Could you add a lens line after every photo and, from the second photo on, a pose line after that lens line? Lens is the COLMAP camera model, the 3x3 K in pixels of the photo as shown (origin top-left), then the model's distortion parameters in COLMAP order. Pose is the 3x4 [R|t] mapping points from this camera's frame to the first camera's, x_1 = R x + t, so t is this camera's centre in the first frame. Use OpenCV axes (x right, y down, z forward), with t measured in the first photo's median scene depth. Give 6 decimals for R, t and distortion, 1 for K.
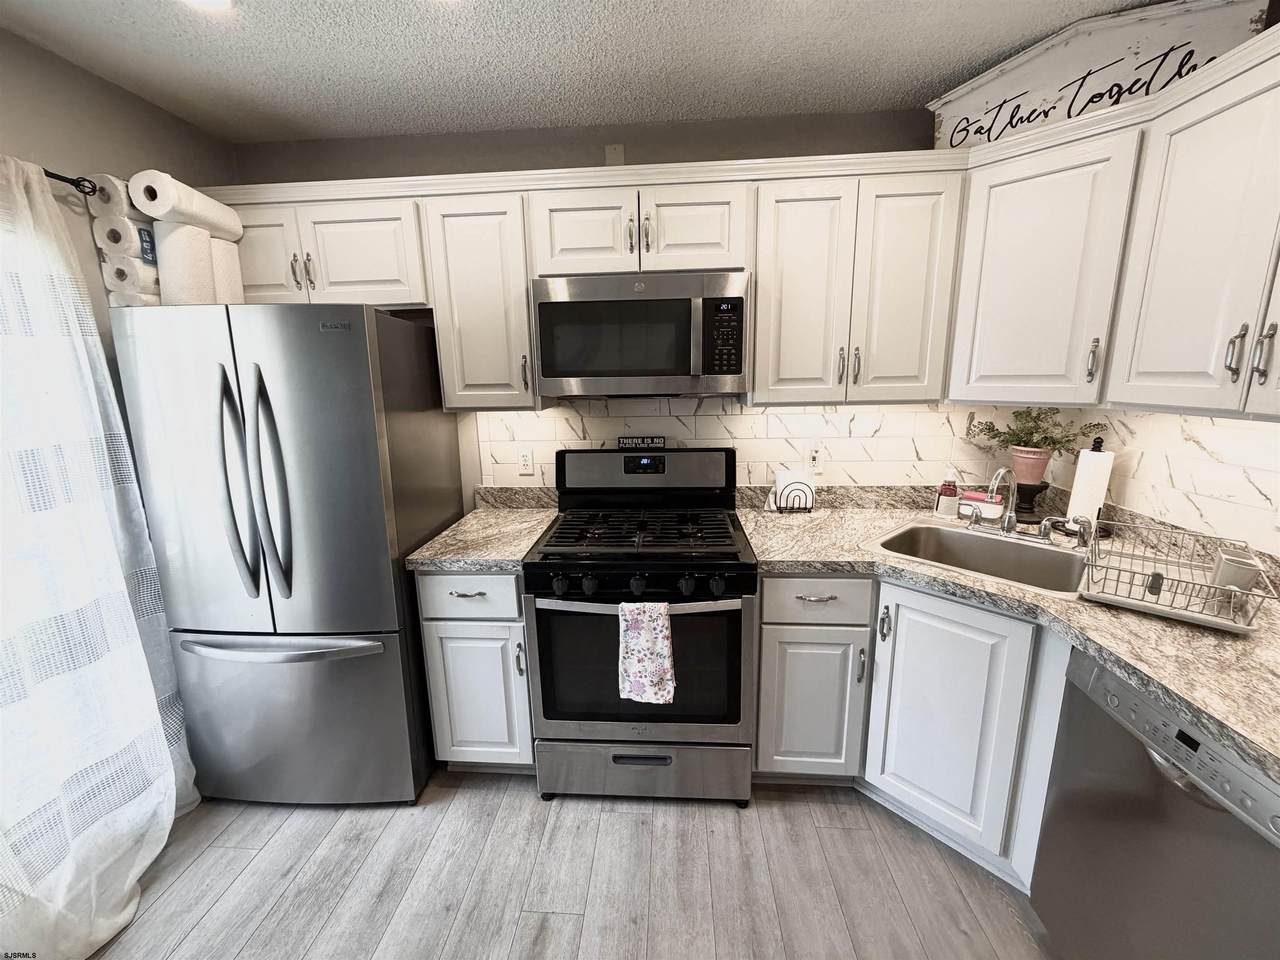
lens RADIAL K [[506.1, 0, 640.0], [0, 506.1, 480.0], [0, 0, 1]] dist [-0.000181, -0.000414]
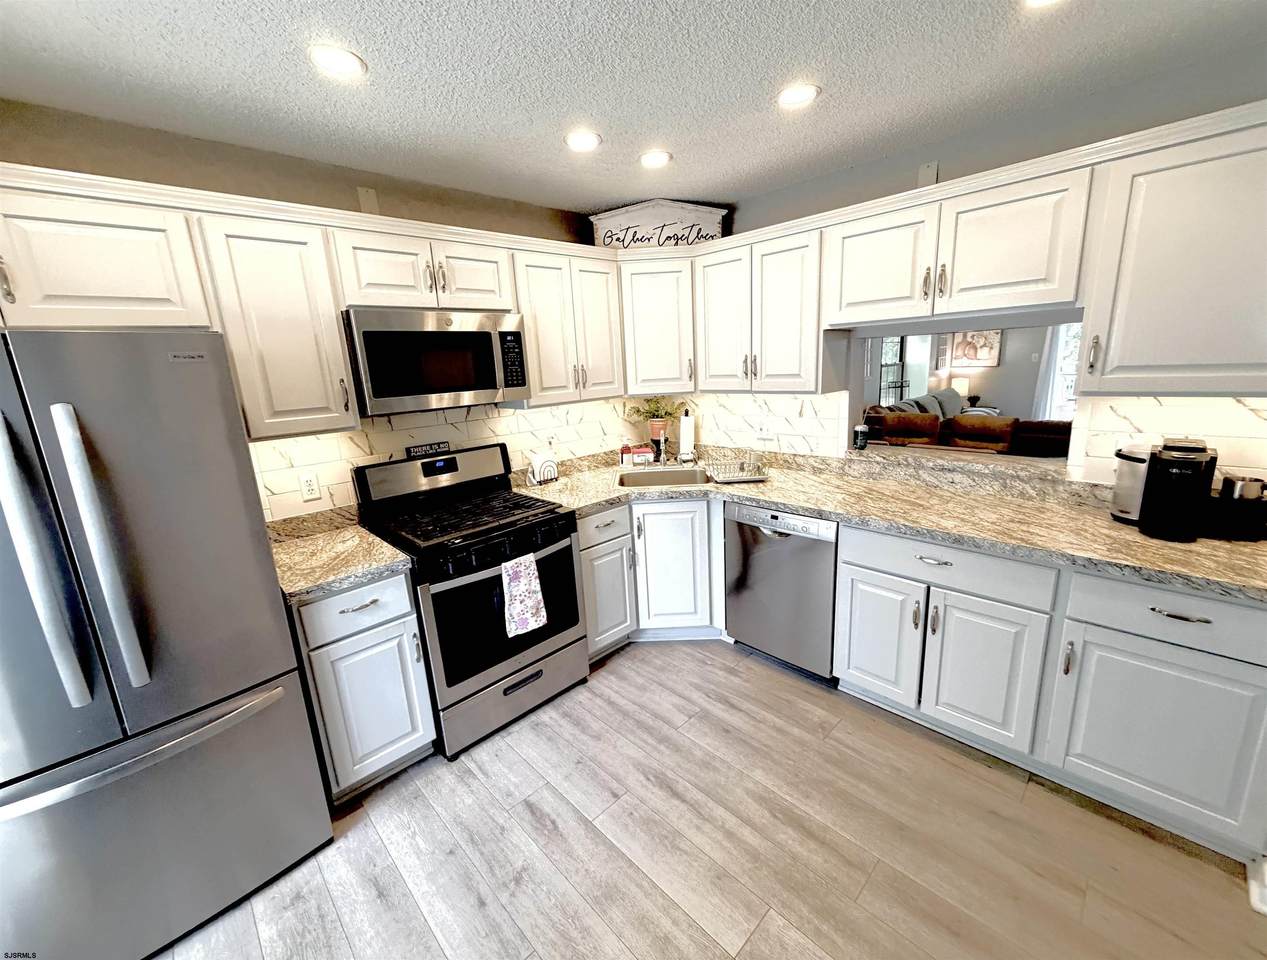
lens RADIAL K [[502.7, 0, 633.5], [0, 502.7, 480.0], [0, 0, 1]] dist [0.000209, -0.000103]
pose [[0.672790, -0.185605, 0.716174, -0.648317], [0.191602, 0.978706, 0.073648, -0.000464], [-0.714592, 0.087671, 0.694026, -0.154301]]
